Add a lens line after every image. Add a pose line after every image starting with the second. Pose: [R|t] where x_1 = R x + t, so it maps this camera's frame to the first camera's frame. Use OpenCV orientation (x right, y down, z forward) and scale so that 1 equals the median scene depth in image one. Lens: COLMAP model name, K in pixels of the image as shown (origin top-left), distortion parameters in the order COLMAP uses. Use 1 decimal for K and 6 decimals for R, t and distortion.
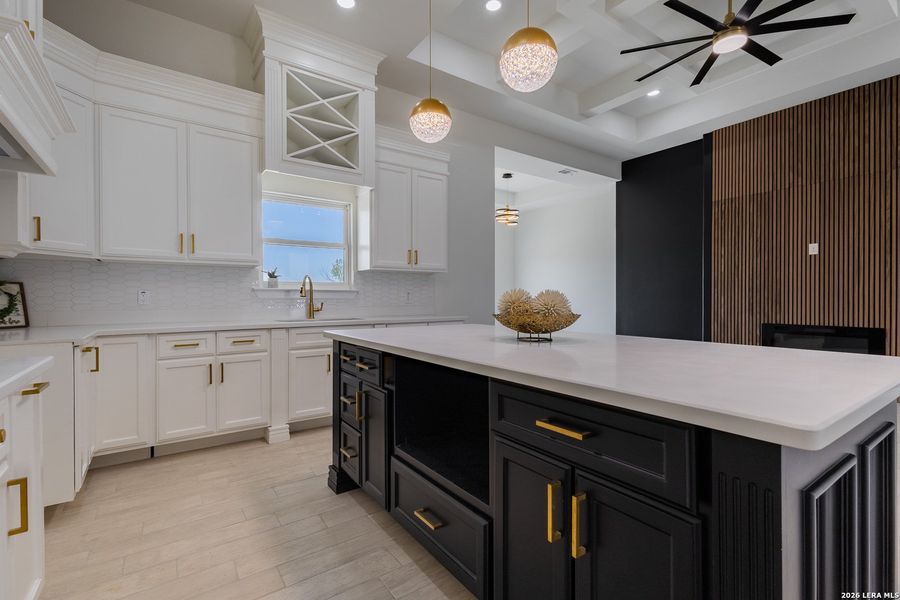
lens RADIAL K [[410.4, 0, 449.5], [0, 410.4, 299.7], [0, 0, 1]] dist [0.005307, -0.001392]
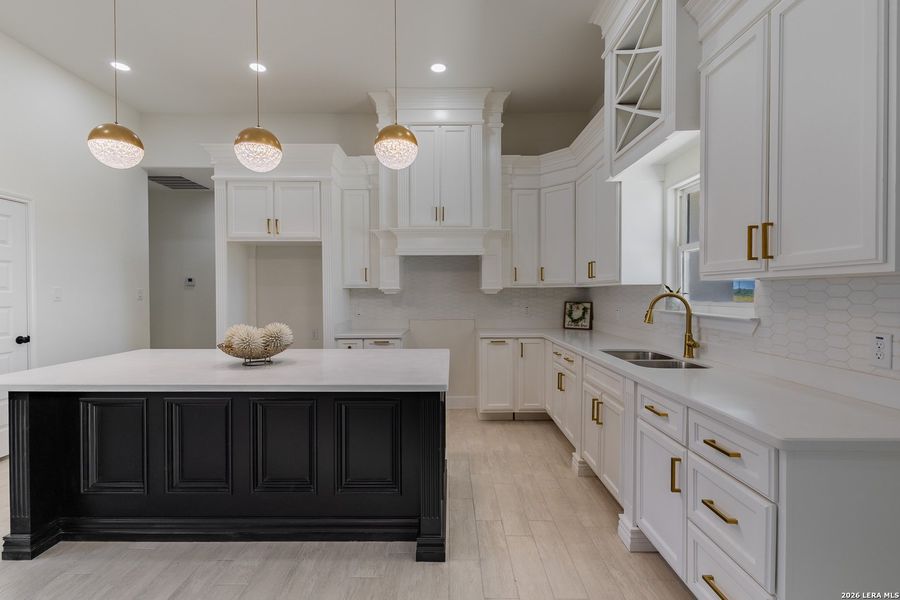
lens RADIAL K [[410.4, 0, 449.9], [0, 410.4, 299.8], [0, 0, 1]] dist [0.005307, -0.001392]
pose [[-0.575506, 0.017926, -0.817601, 0.403744], [-0.000876, 0.999746, 0.022536, -0.057823], [0.817797, 0.013686, -0.575343, 0.993323]]
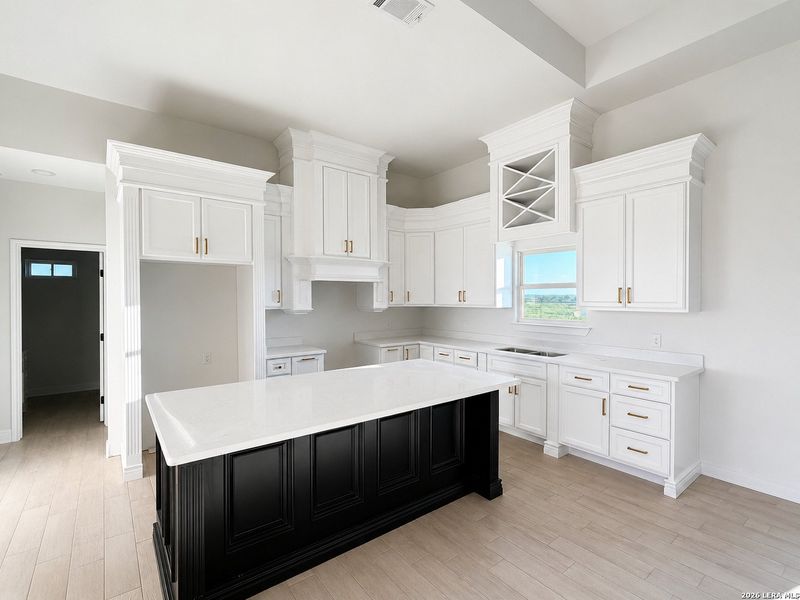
lens RADIAL K [[378.2, 0, 398.0], [0, 378.2, 300.0], [0, 0, 1]] dist [0.015464, 0.000258]
pose [[0.046107, 0.010021, -0.998886, 0.700969], [-0.004833, 0.999940, 0.009809, -0.100246], [0.998925, 0.004375, 0.046153, 0.485990]]
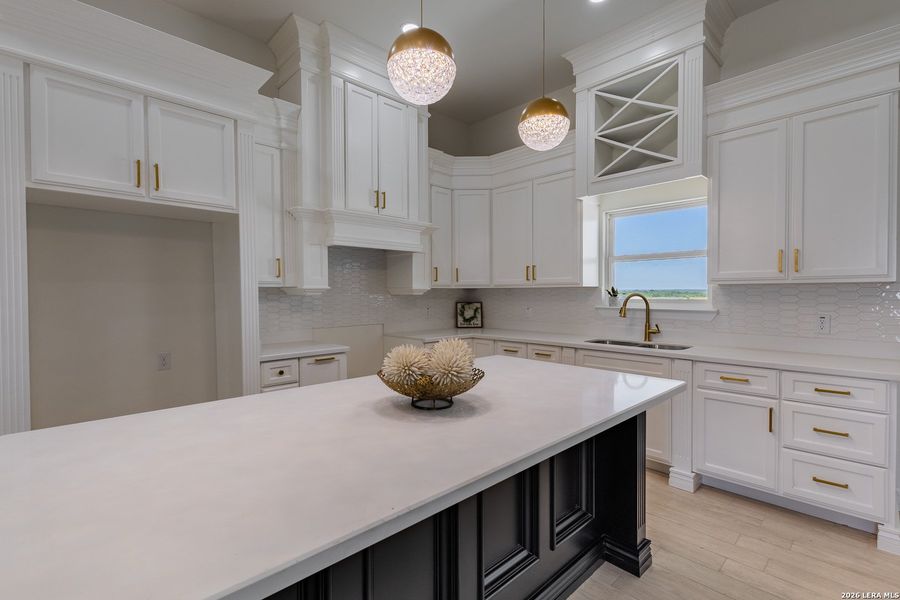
lens RADIAL K [[410.4, 0, 449.3], [0, 410.4, 300.0], [0, 0, 1]] dist [0.005307, -0.001392]
pose [[0.149092, 0.018347, -0.988653, 0.451739], [-0.003475, 0.999831, 0.018030, -0.054730], [0.988817, 0.000748, 0.149130, 0.407228]]
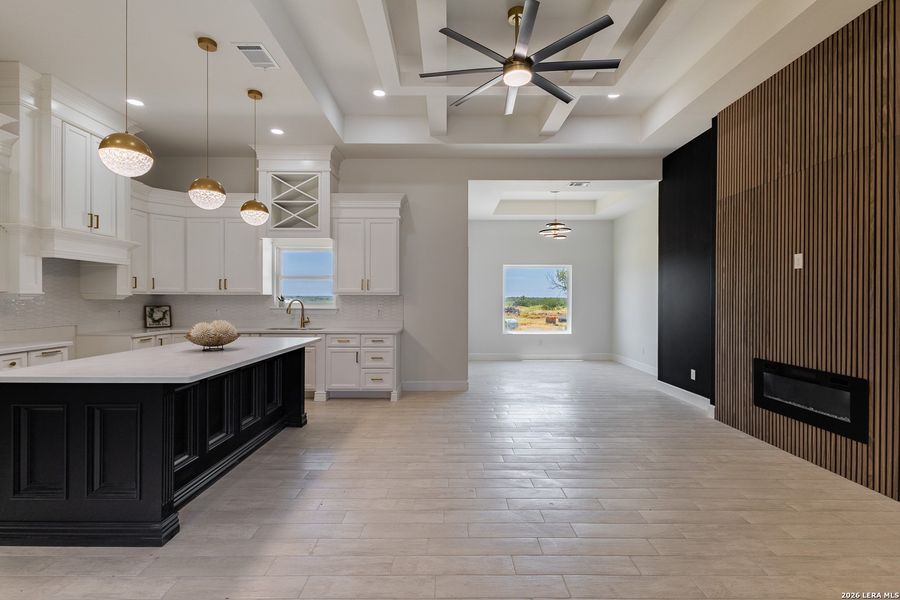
lens RADIAL K [[410.4, 0, 448.8], [0, 410.4, 300.0], [0, 0, 1]] dist [0.005307, -0.001392]
pose [[0.818853, 0.007020, -0.573961, 0.912539], [-0.009610, 0.999953, -0.001480, -0.055027], [0.573924, 0.006728, 0.818881, 0.060414]]
